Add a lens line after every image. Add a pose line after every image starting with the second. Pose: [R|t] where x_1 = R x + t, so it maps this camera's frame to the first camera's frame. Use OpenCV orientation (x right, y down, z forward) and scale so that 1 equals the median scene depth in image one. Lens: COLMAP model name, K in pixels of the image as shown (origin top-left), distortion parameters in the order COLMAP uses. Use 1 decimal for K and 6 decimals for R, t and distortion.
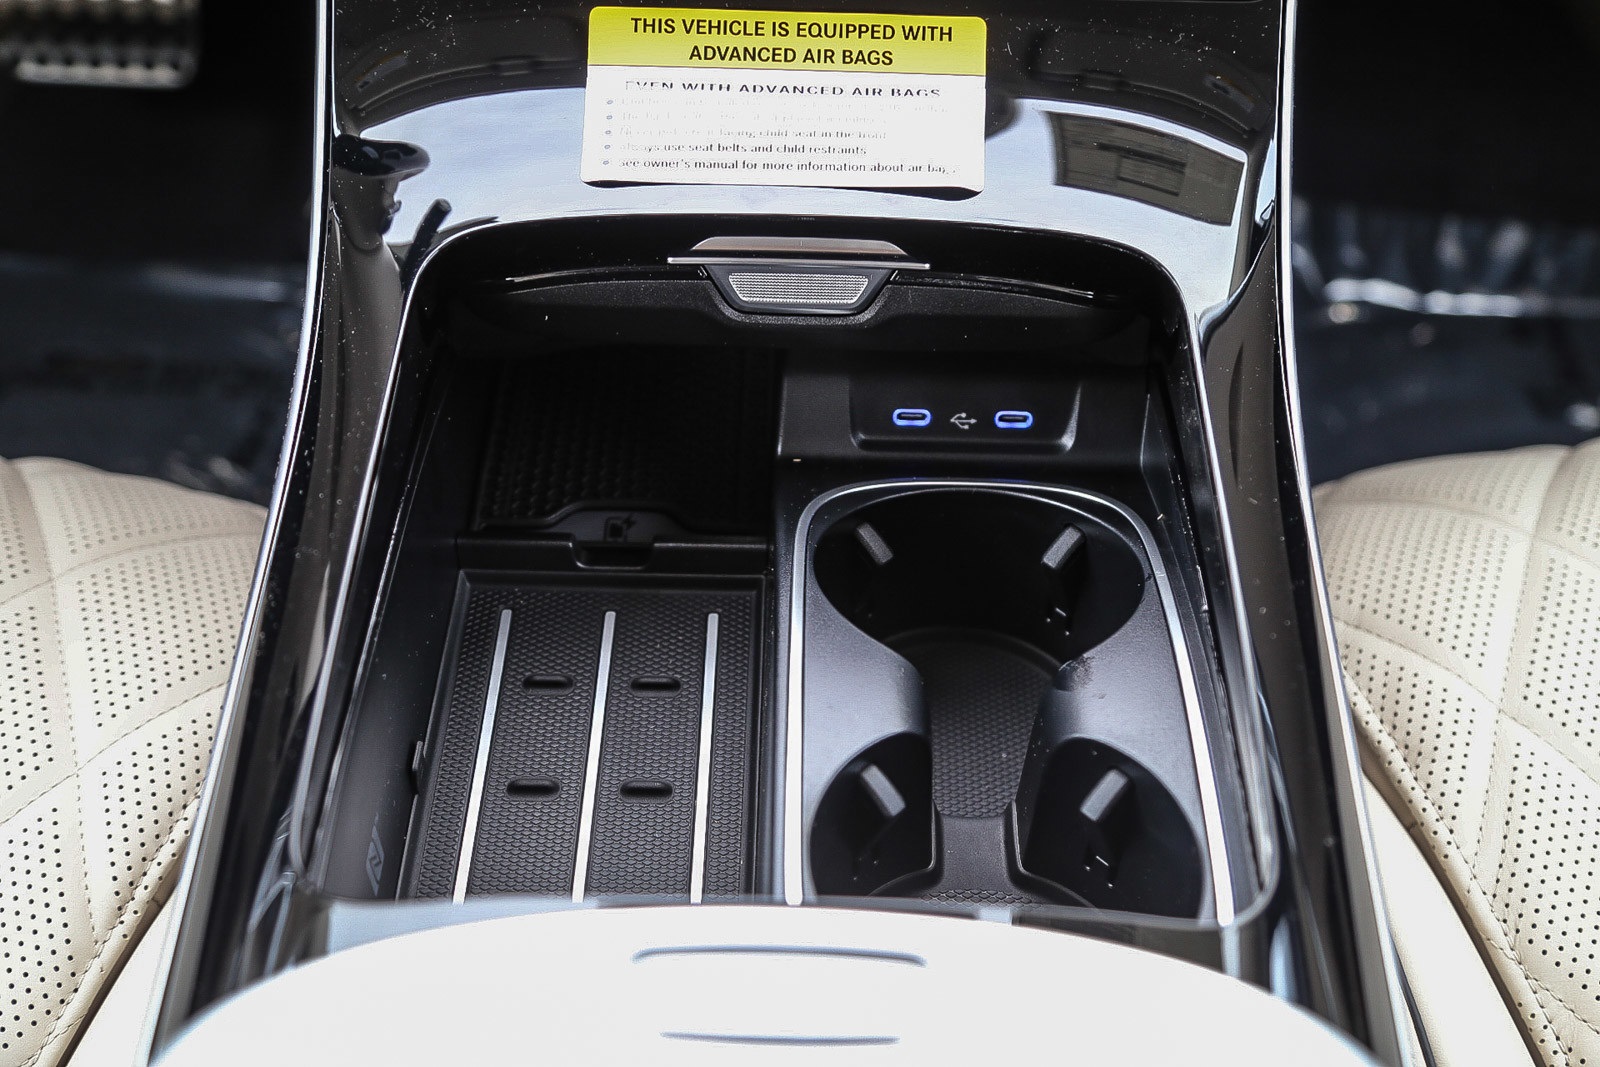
lens RADIAL K [[2138.5, 0, 798.3], [0, 2138.5, 572.5], [0, 0, 1]] dist [0.014284, 0.030967]
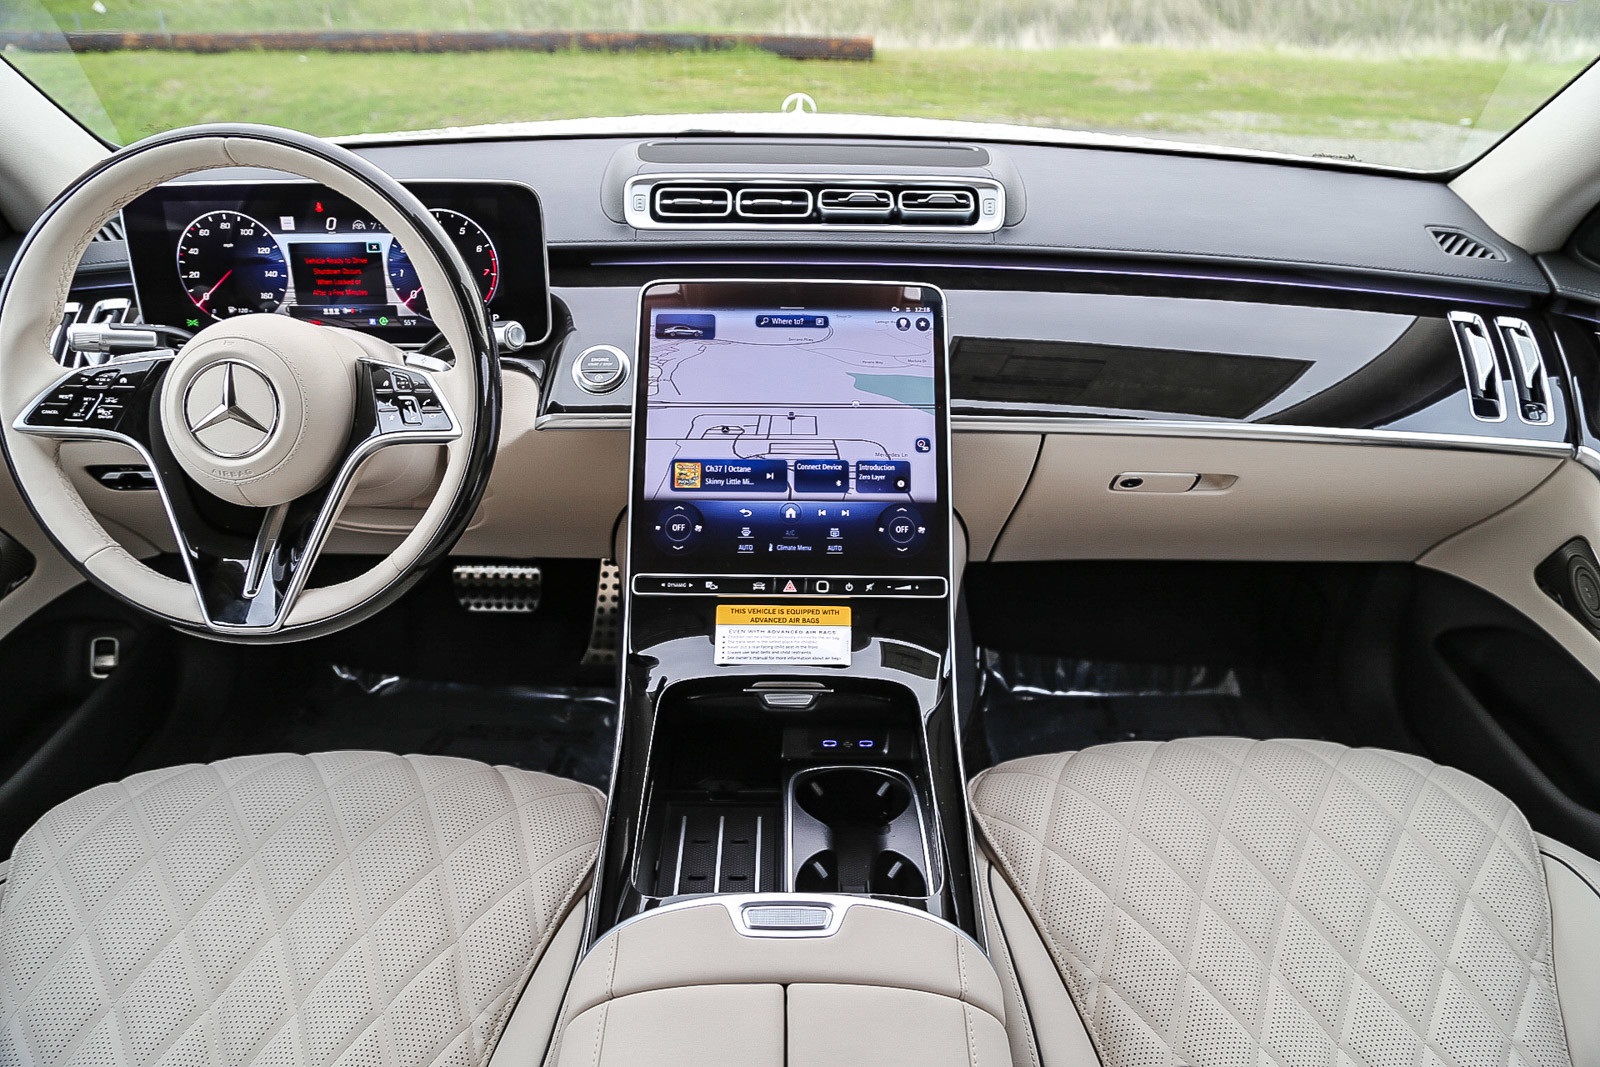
lens RADIAL K [[1089.4, 0, 801.3], [0, 1089.4, 555.1], [0, 0, 1]] dist [-0.089083, 0.045395]
pose [[0.999759, -0.015722, 0.015350, -0.002331], [0.019041, 0.968527, -0.248181, 0.044709], [-0.010965, 0.248413, 0.968592, -0.478357]]
